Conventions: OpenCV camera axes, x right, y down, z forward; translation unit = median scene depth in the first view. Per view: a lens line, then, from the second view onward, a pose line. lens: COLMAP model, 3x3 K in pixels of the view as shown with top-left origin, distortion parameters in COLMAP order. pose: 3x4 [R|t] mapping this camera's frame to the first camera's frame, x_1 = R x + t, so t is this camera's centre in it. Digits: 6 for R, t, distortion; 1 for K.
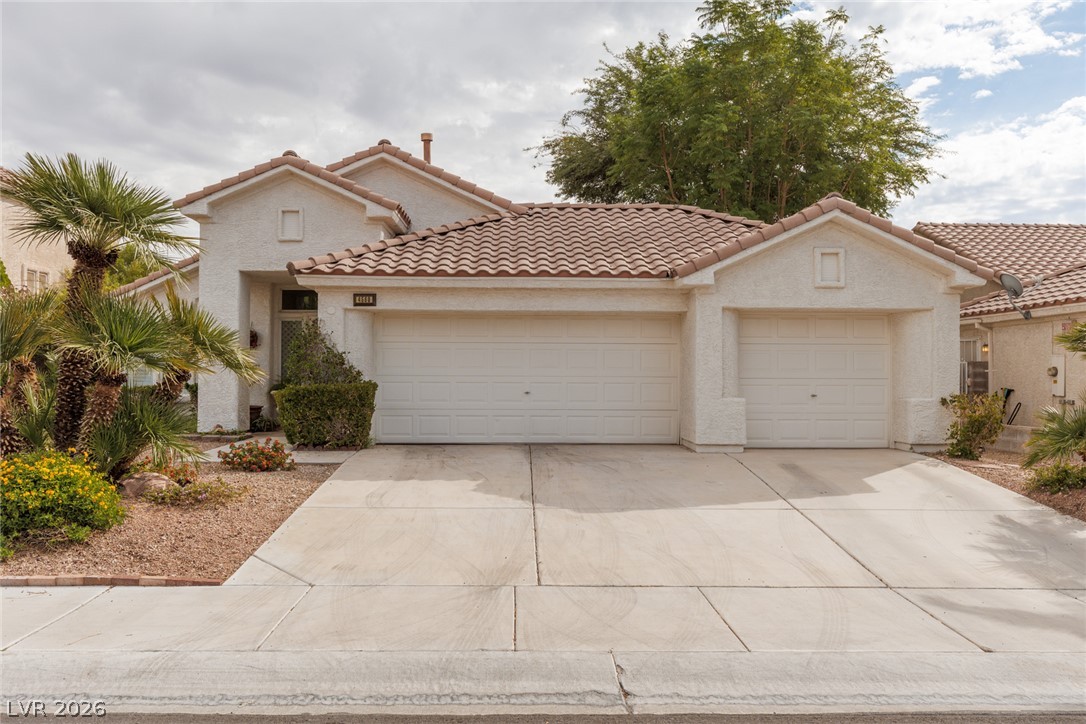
lens RADIAL K [[827.6, 0, 543.0], [0, 827.6, 362.0], [0, 0, 1]] dist [-0.004644, -0.000988]
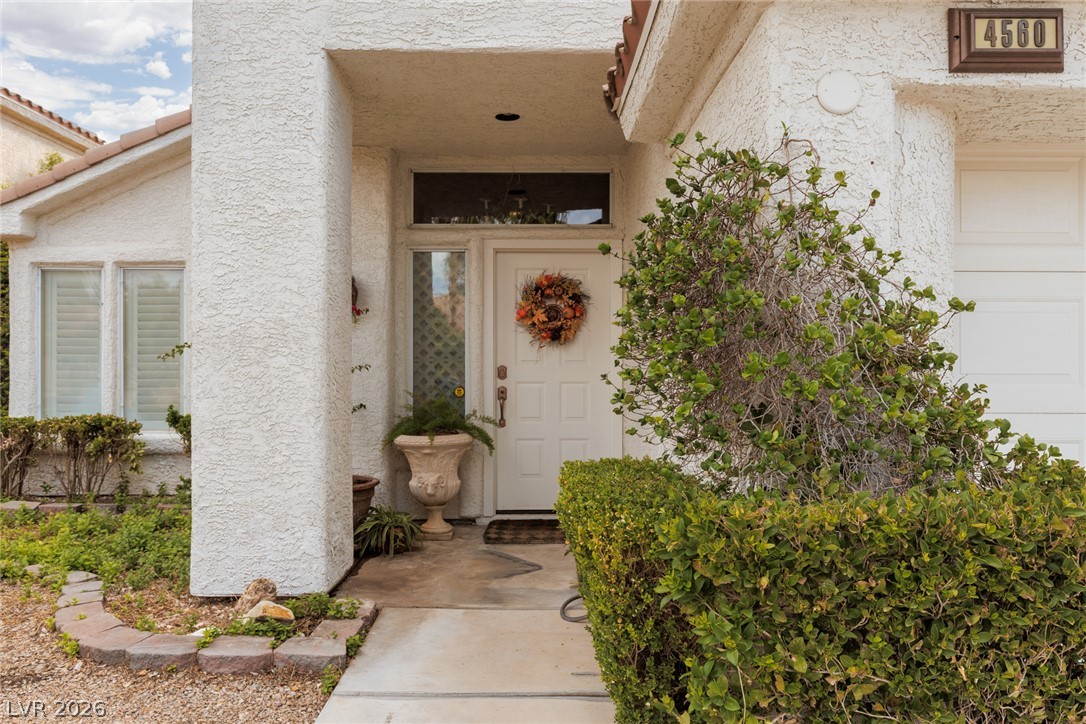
lens RADIAL K [[827.6, 0, 543.0], [0, 827.6, 362.0], [0, 0, 1]] dist [-0.004644, -0.000988]
pose [[0.999625, -0.002772, -0.027250, -0.313725], [0.002942, 0.999976, 0.006199, 0.000078], [0.027232, -0.006276, 0.999609, 0.784455]]
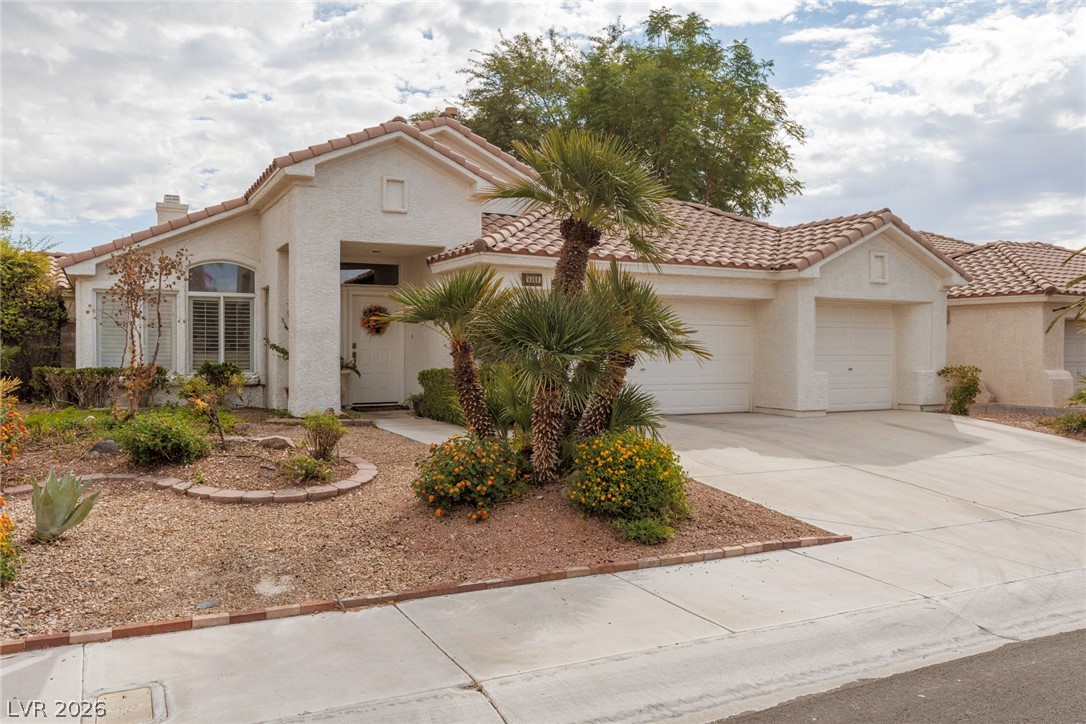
lens RADIAL K [[827.6, 0, 543.0], [0, 827.6, 362.0], [0, 0, 1]] dist [-0.004644, -0.000988]
pose [[0.901762, -0.007536, 0.432167, -0.627669], [-0.005377, 0.999575, 0.028651, -0.003180], [-0.432199, -0.028160, 0.901338, 0.075132]]
